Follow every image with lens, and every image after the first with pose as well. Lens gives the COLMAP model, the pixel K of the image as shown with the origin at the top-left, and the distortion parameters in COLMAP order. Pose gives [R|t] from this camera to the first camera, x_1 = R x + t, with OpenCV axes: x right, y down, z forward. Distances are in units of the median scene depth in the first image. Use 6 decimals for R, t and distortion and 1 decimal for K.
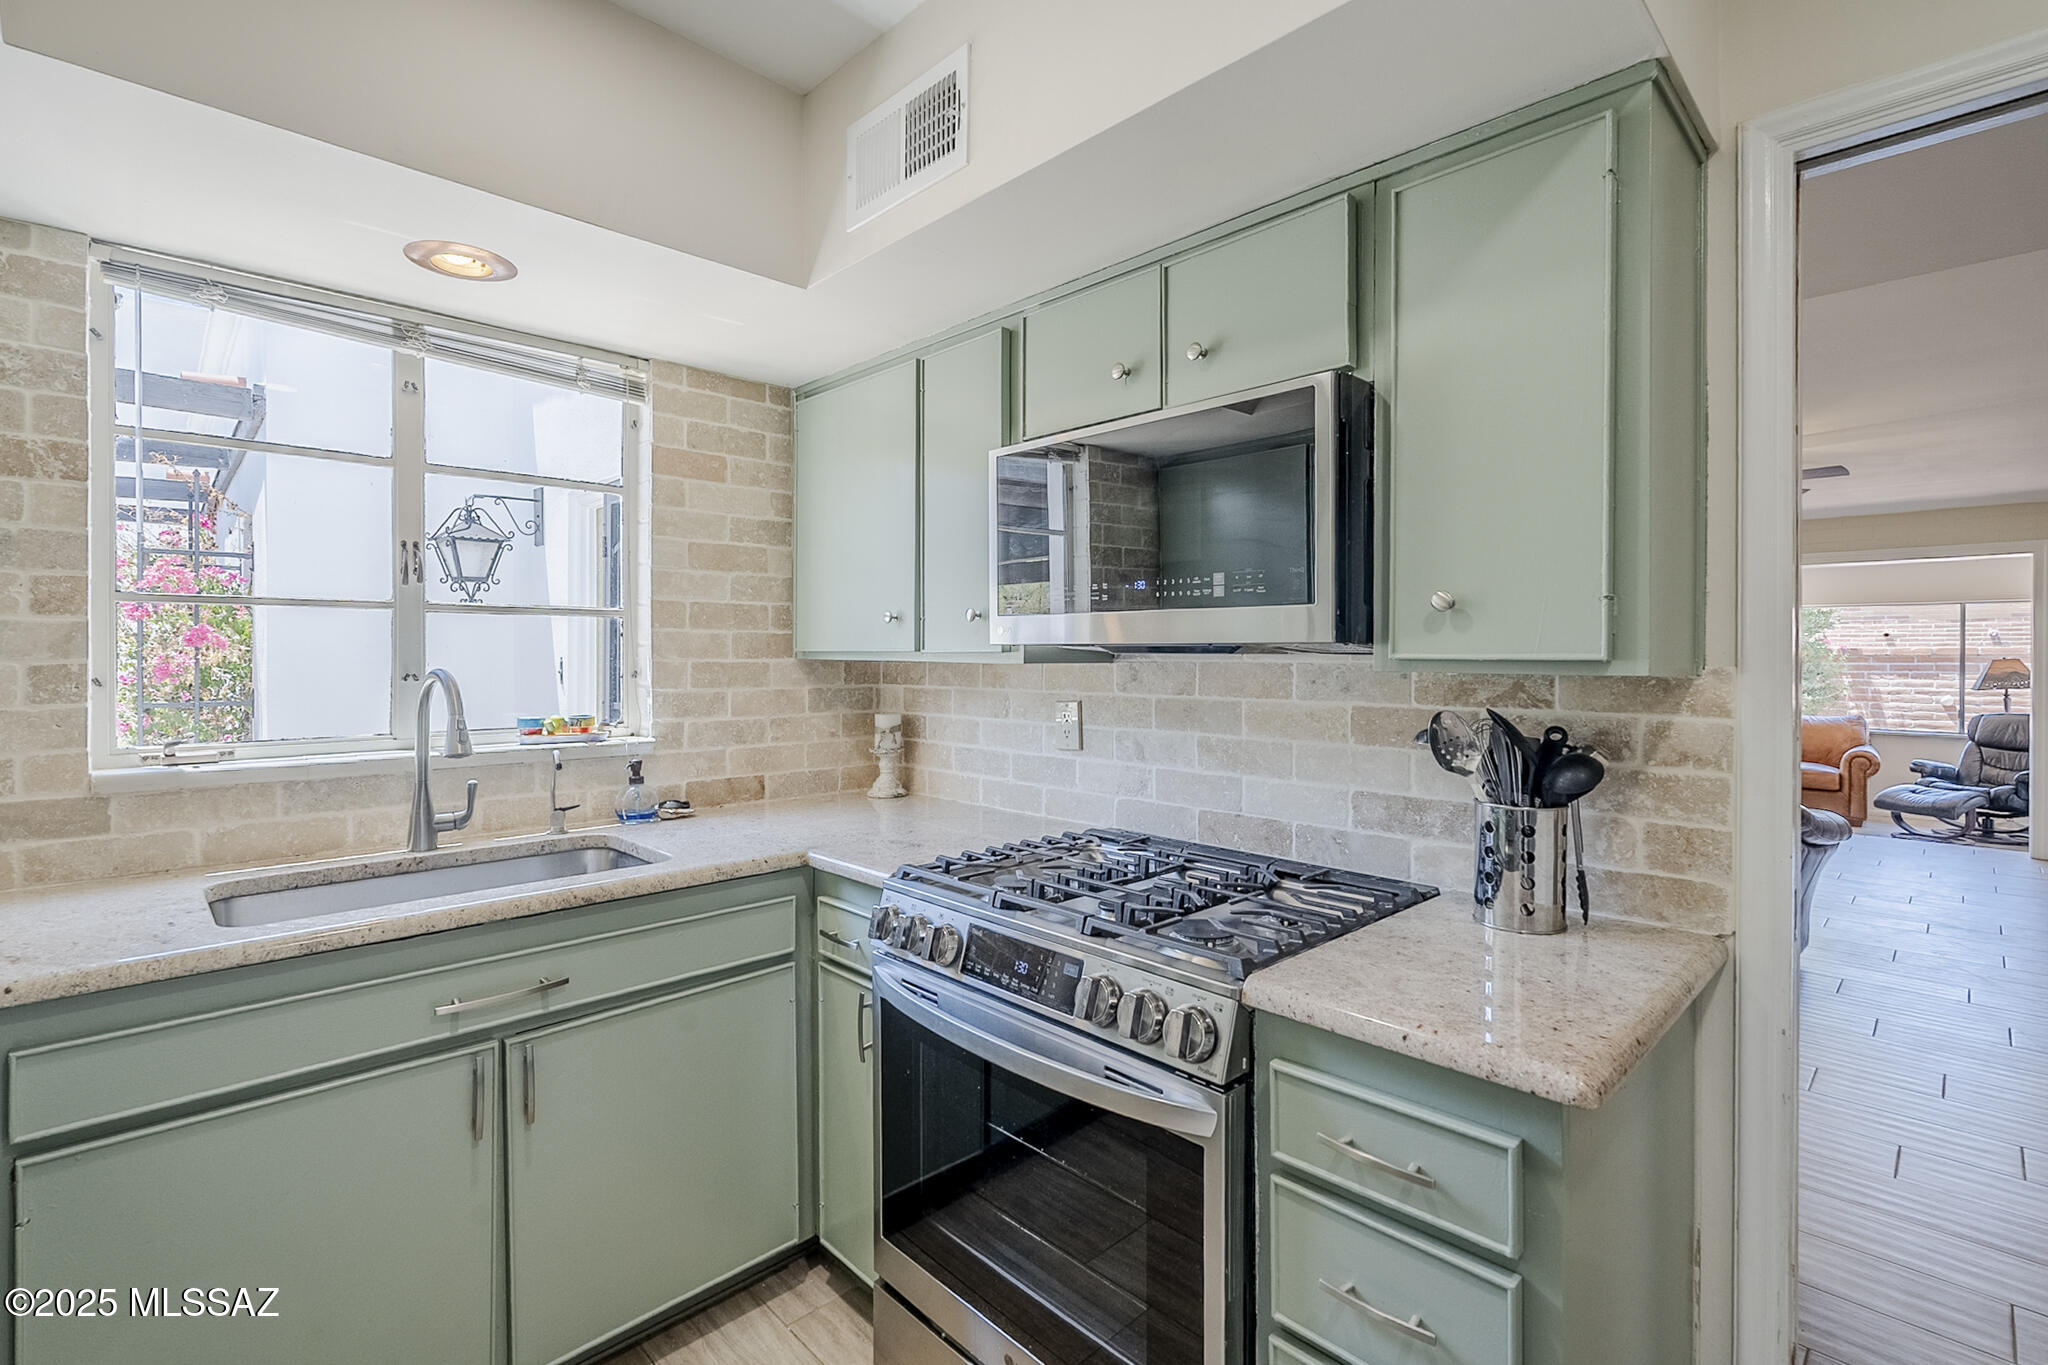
lens RADIAL K [[923.0, 0, 1033.5], [0, 923.0, 665.5], [0, 0, 1]] dist [-0.000998, -0.000344]
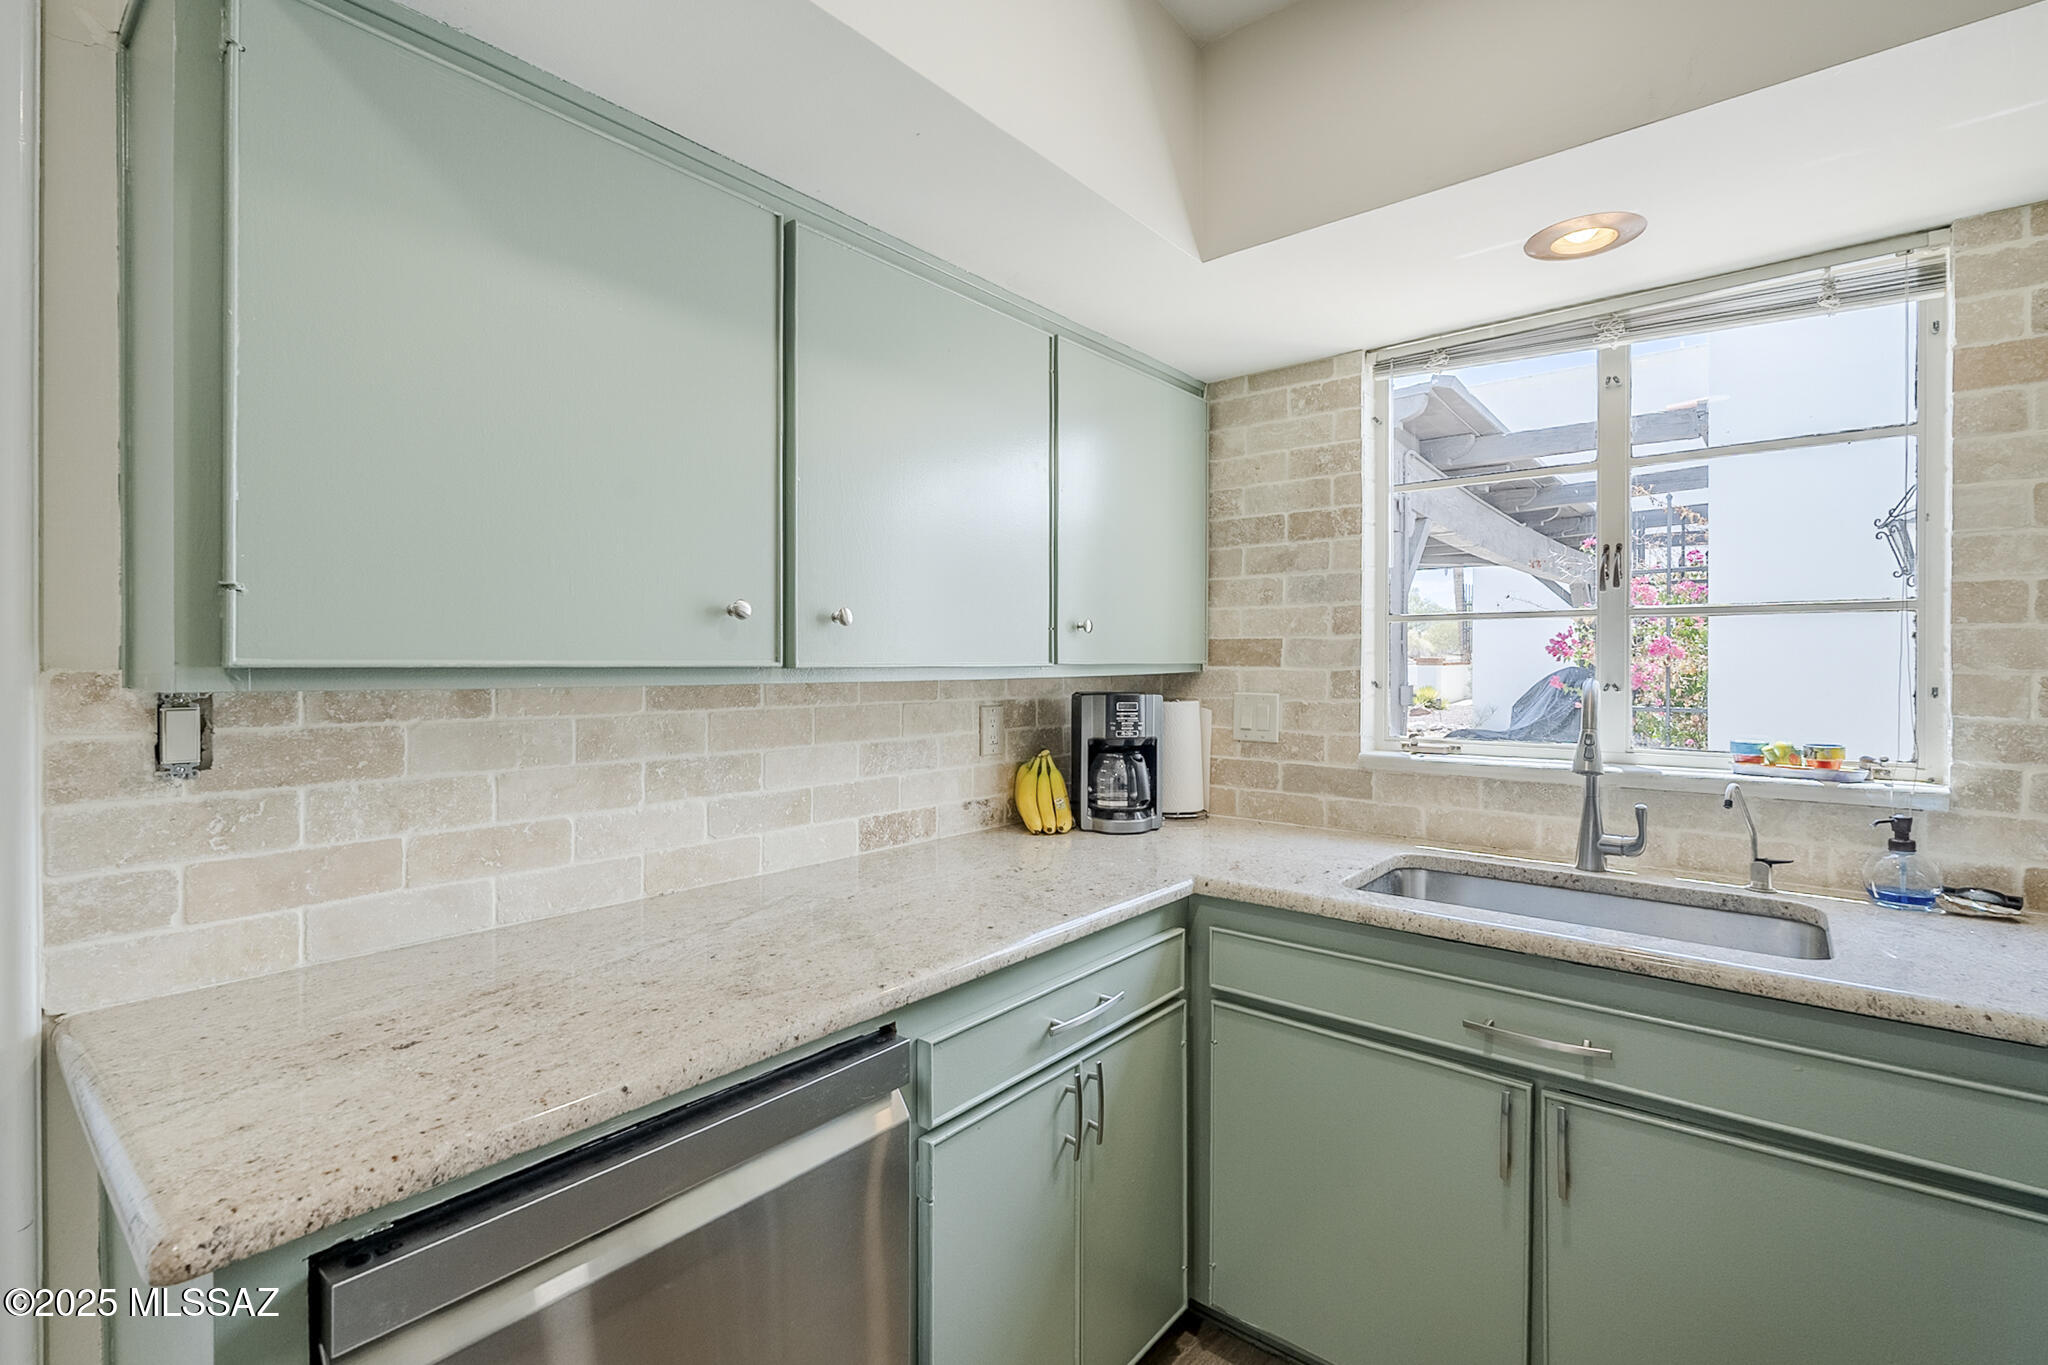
lens RADIAL K [[923.0, 0, 1031.8], [0, 923.0, 672.7], [0, 0, 1]] dist [-0.000998, -0.000344]
pose [[0.107945, 0.010338, -0.994103, 0.228093], [-0.013030, 0.999875, 0.008983, -0.003589], [0.994071, 0.011984, 0.108066, 0.339854]]
